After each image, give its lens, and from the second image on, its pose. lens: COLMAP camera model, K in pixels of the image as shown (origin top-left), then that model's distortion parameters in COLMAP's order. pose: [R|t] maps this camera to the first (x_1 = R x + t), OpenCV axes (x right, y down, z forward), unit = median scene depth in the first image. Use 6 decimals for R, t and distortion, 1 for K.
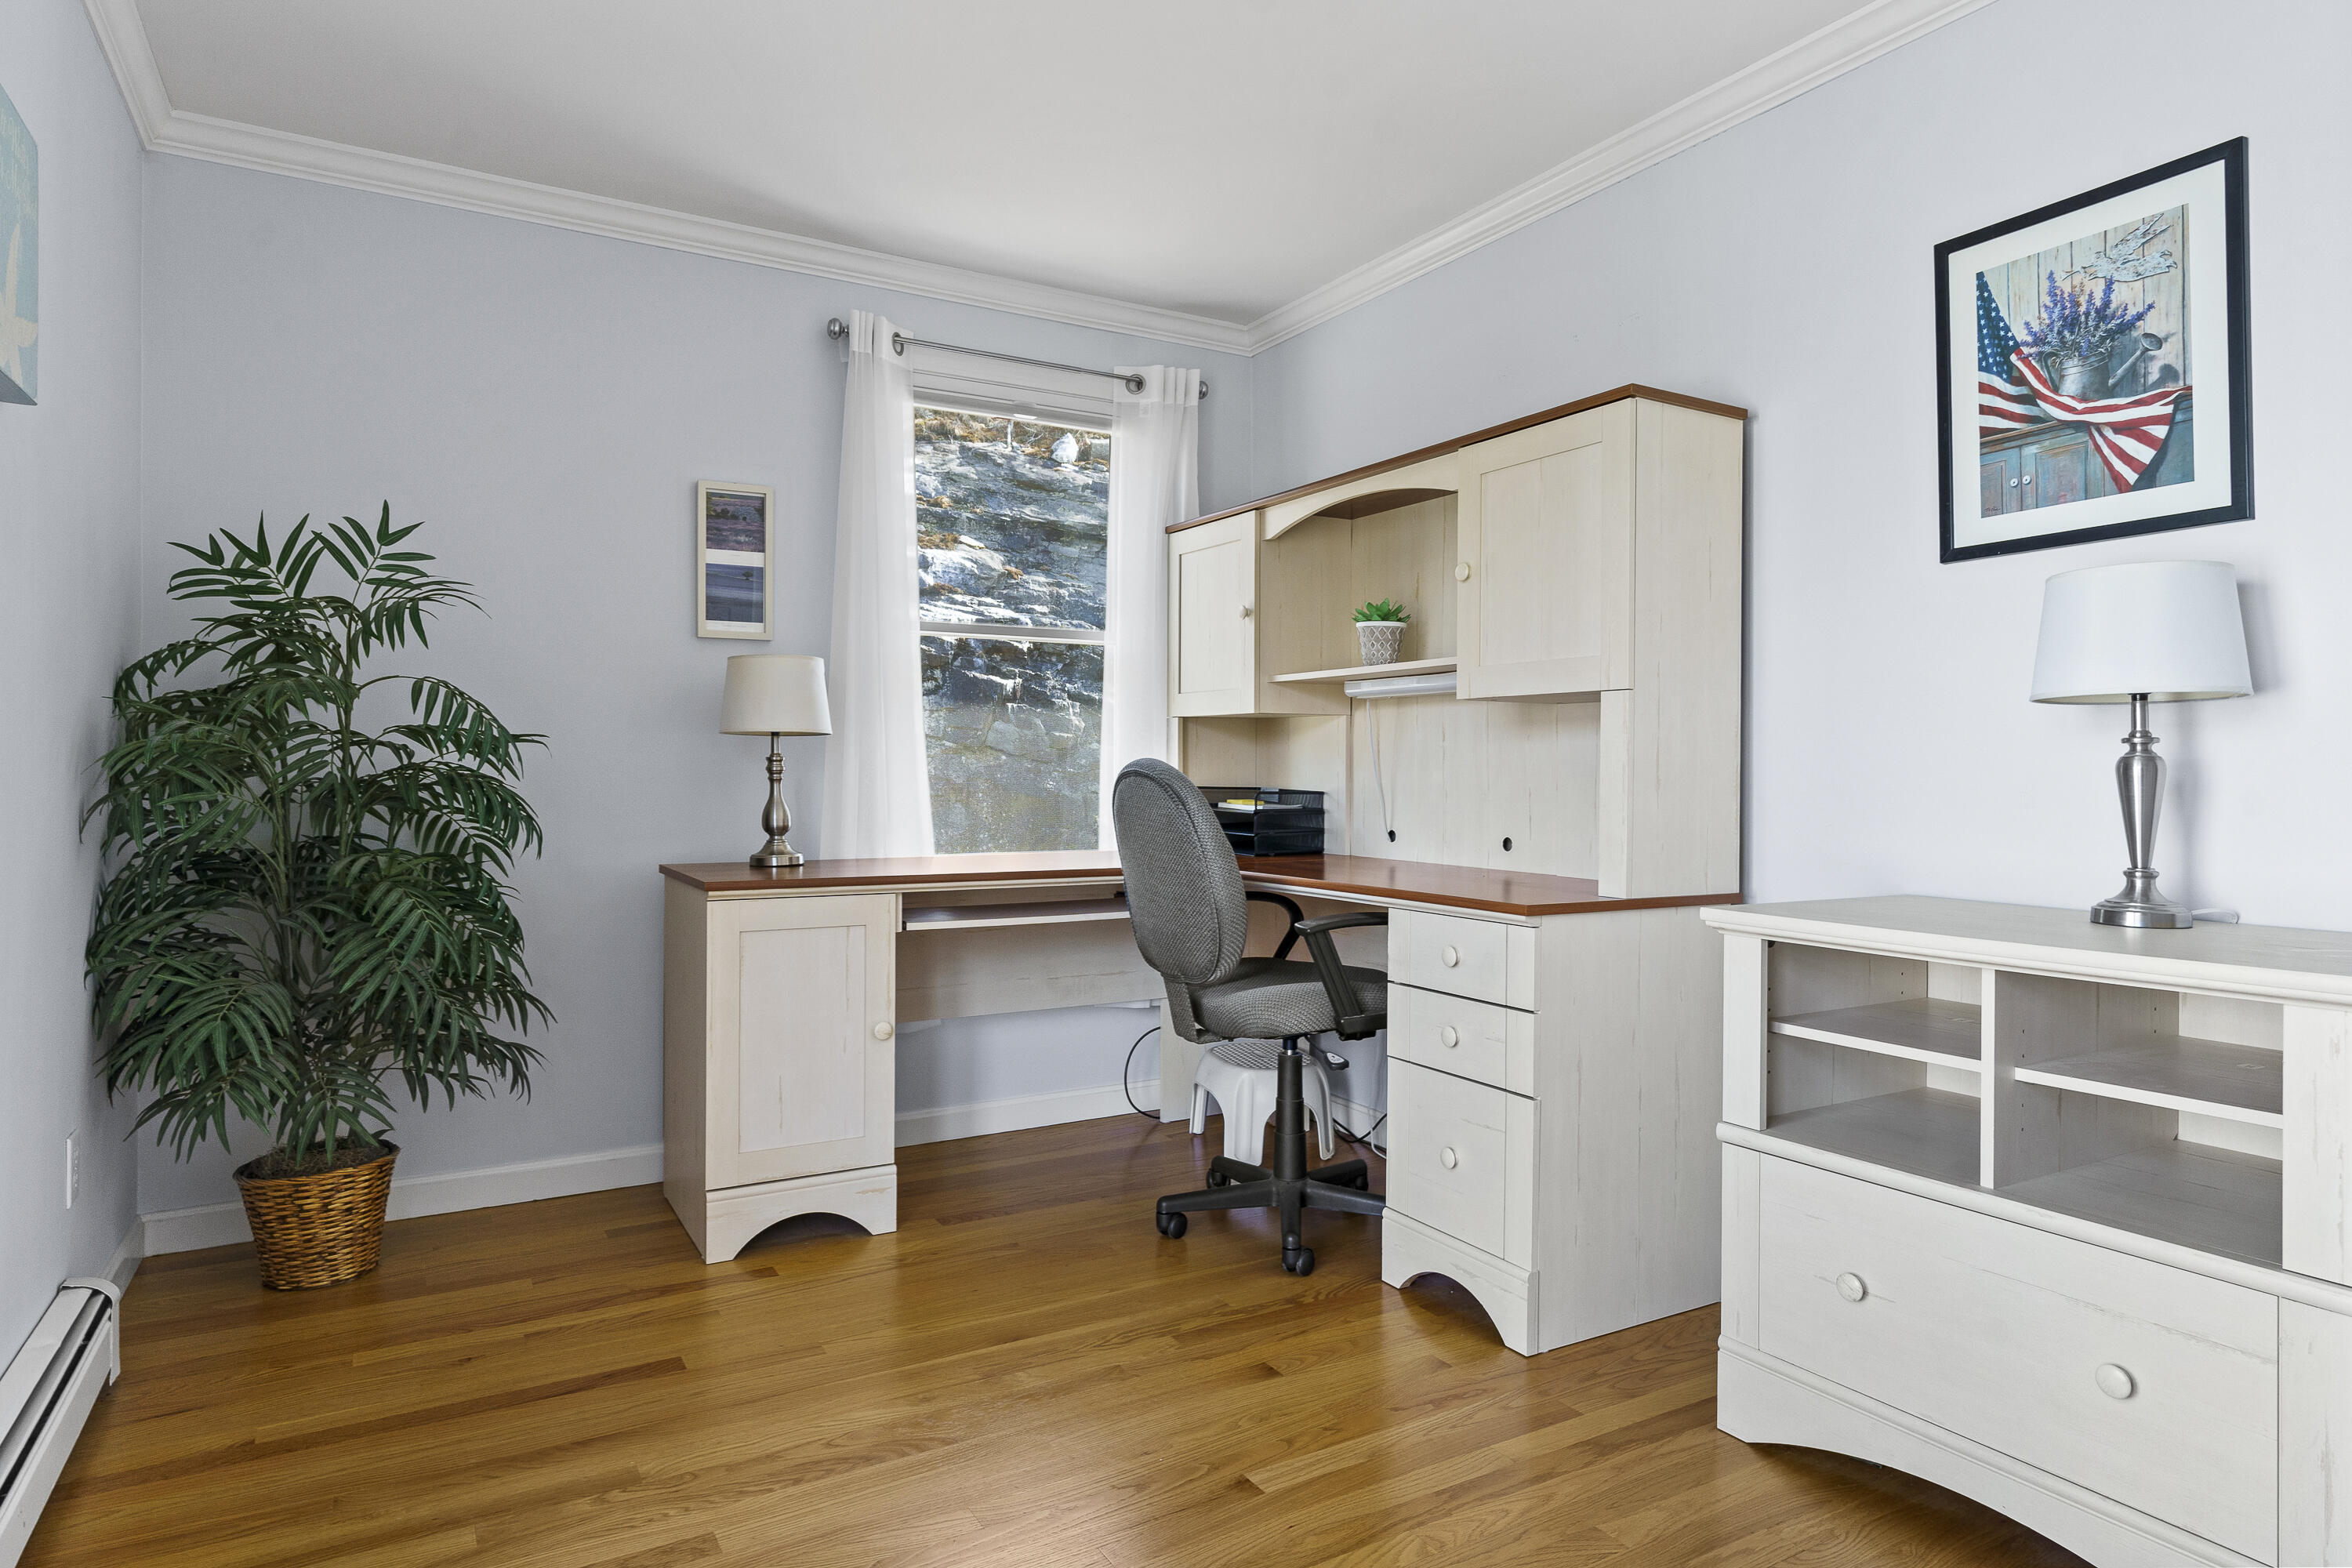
lens RADIAL K [[1322.3, 0, 1176.0], [0, 1322.3, 784.0], [0, 0, 1]] dist [-0.002007, 0.000762]
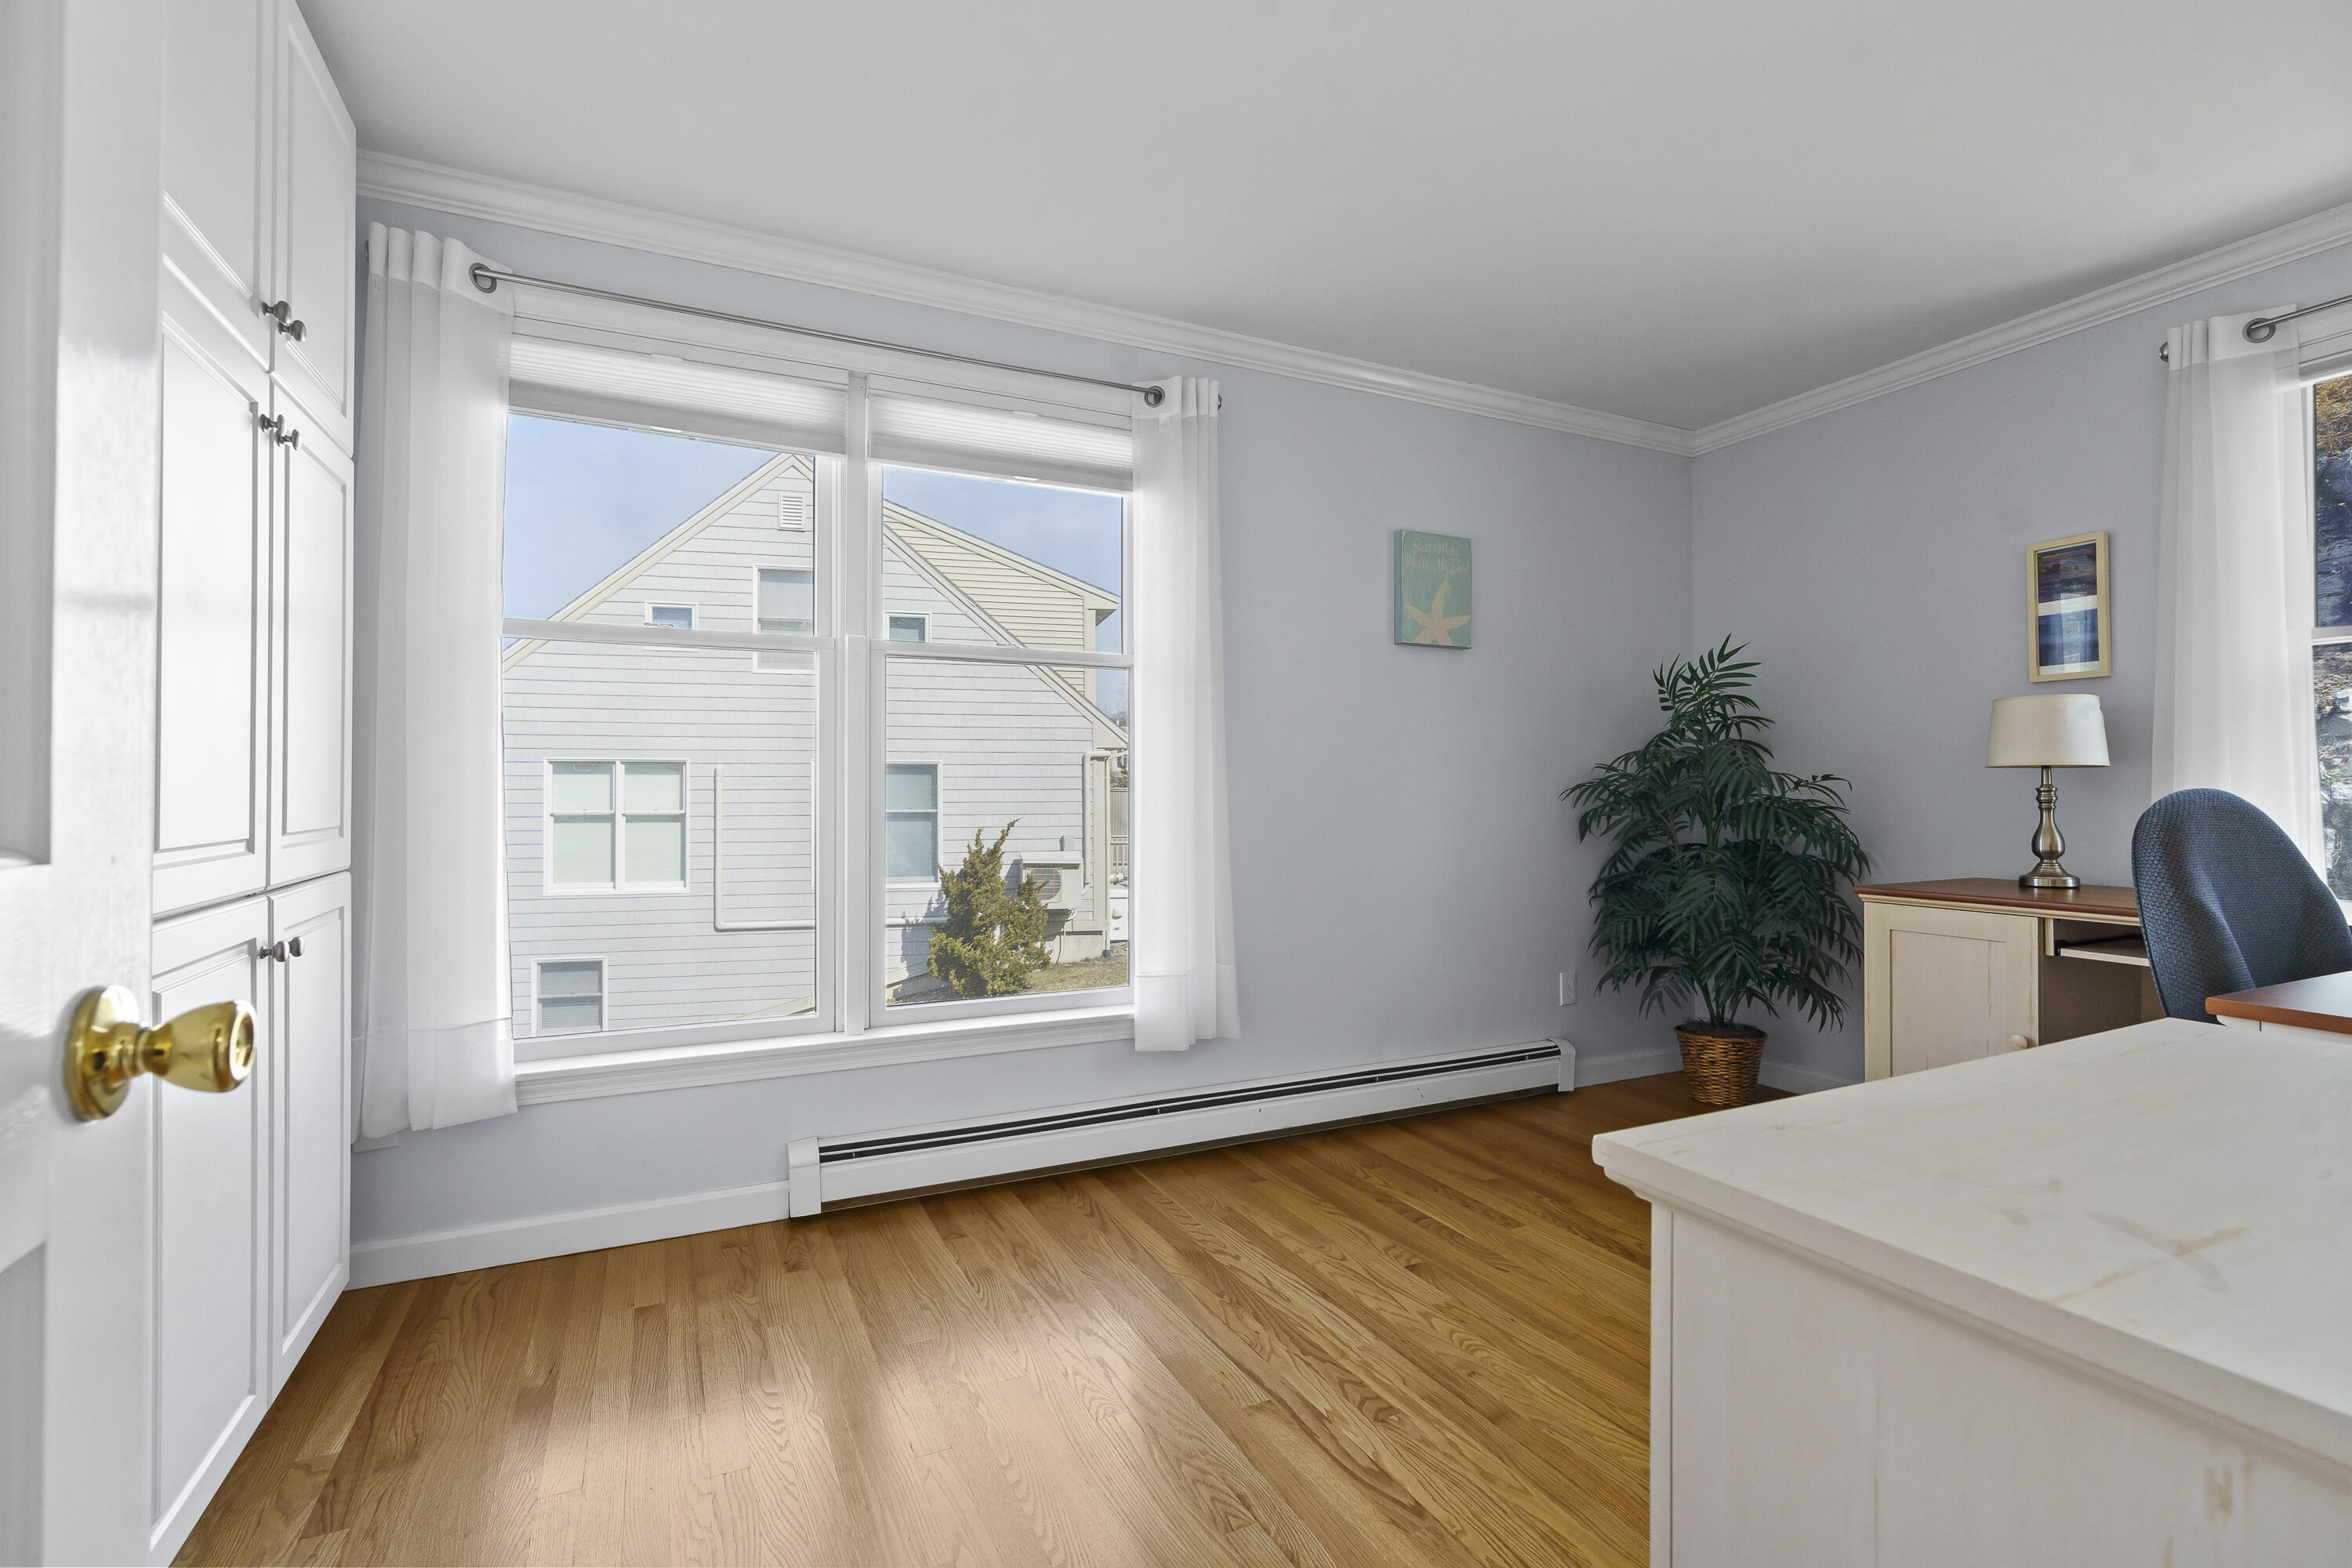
lens RADIAL K [[1066.9, 0, 1180.2], [0, 1066.9, 786.7], [0, 0, 1]] dist [-0.003708, 0.000217]
pose [[-0.073001, -0.012269, -0.997256, 0.631957], [-0.009320, 0.999889, -0.011619, -0.004297], [0.997288, 0.008447, -0.073107, 0.351475]]
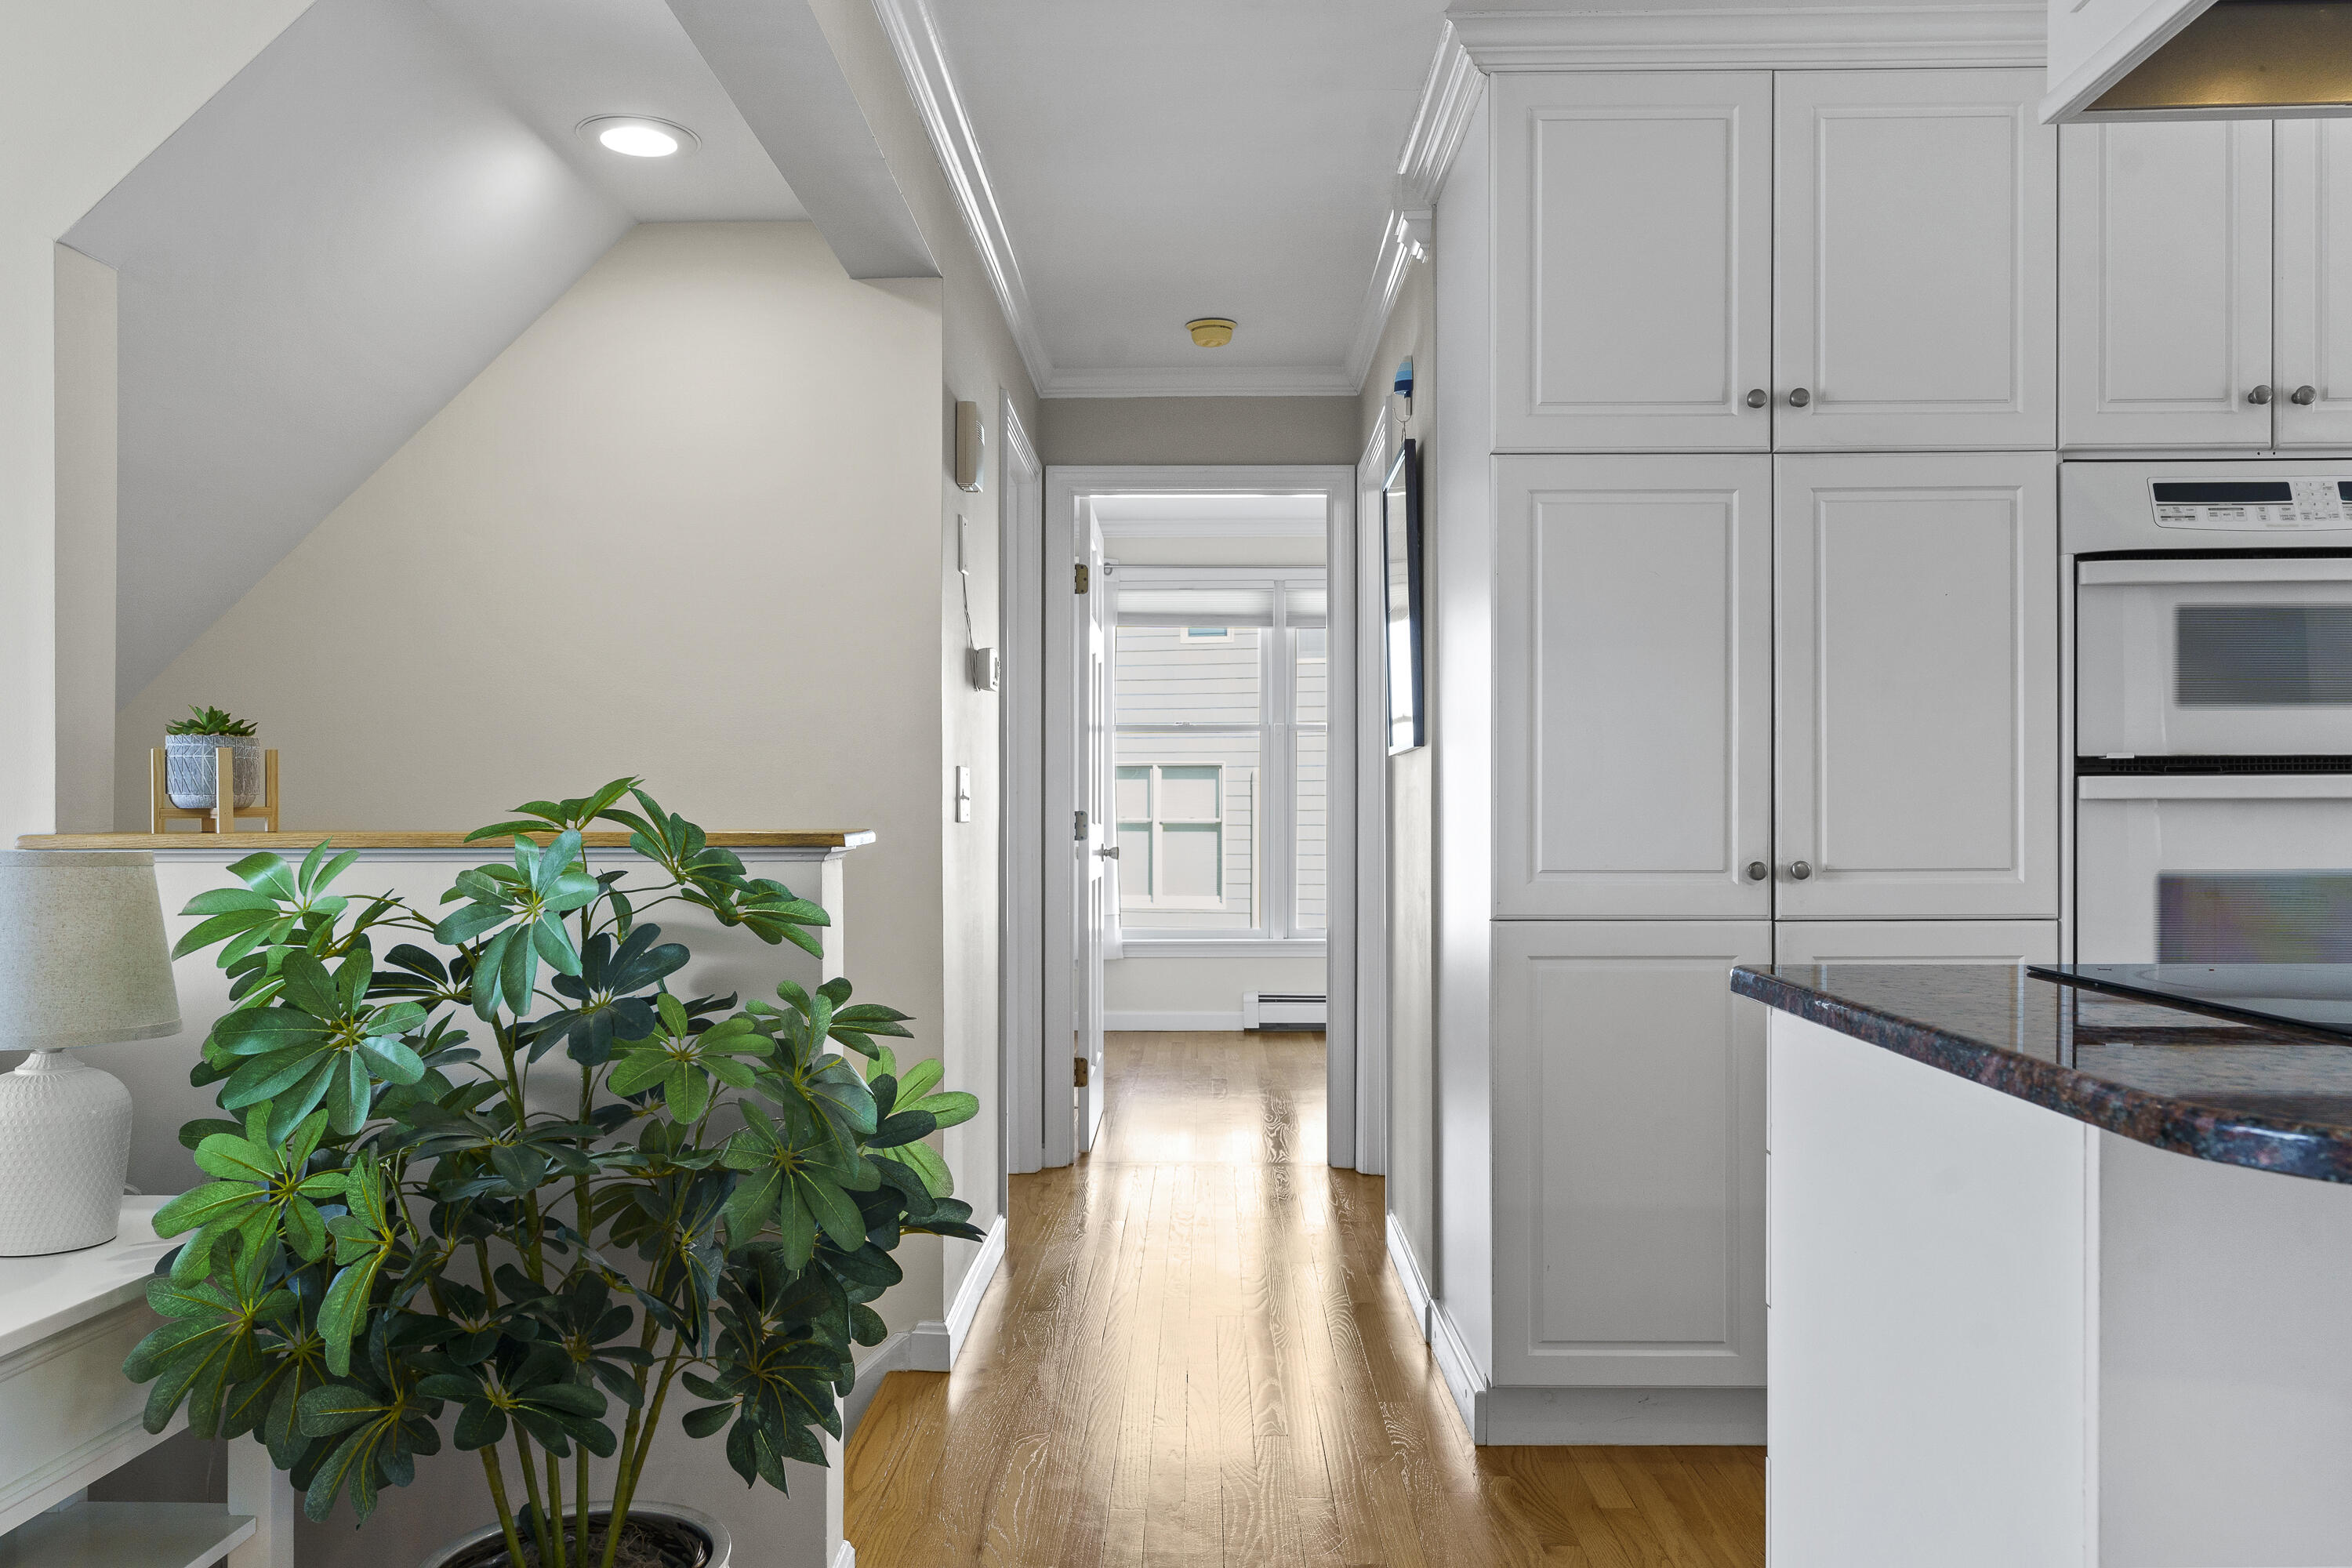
lens RADIAL K [[2441.4, 0, 1176.0], [0, 2441.4, 784.0], [0, 0, 1]] dist [0.006586, 0.005991]
pose [[-0.517263, -0.005305, -0.855810, 2.329675], [-0.009866, 0.999951, -0.000235, -0.031935], [0.855770, 0.008322, -0.517290, 1.380576]]
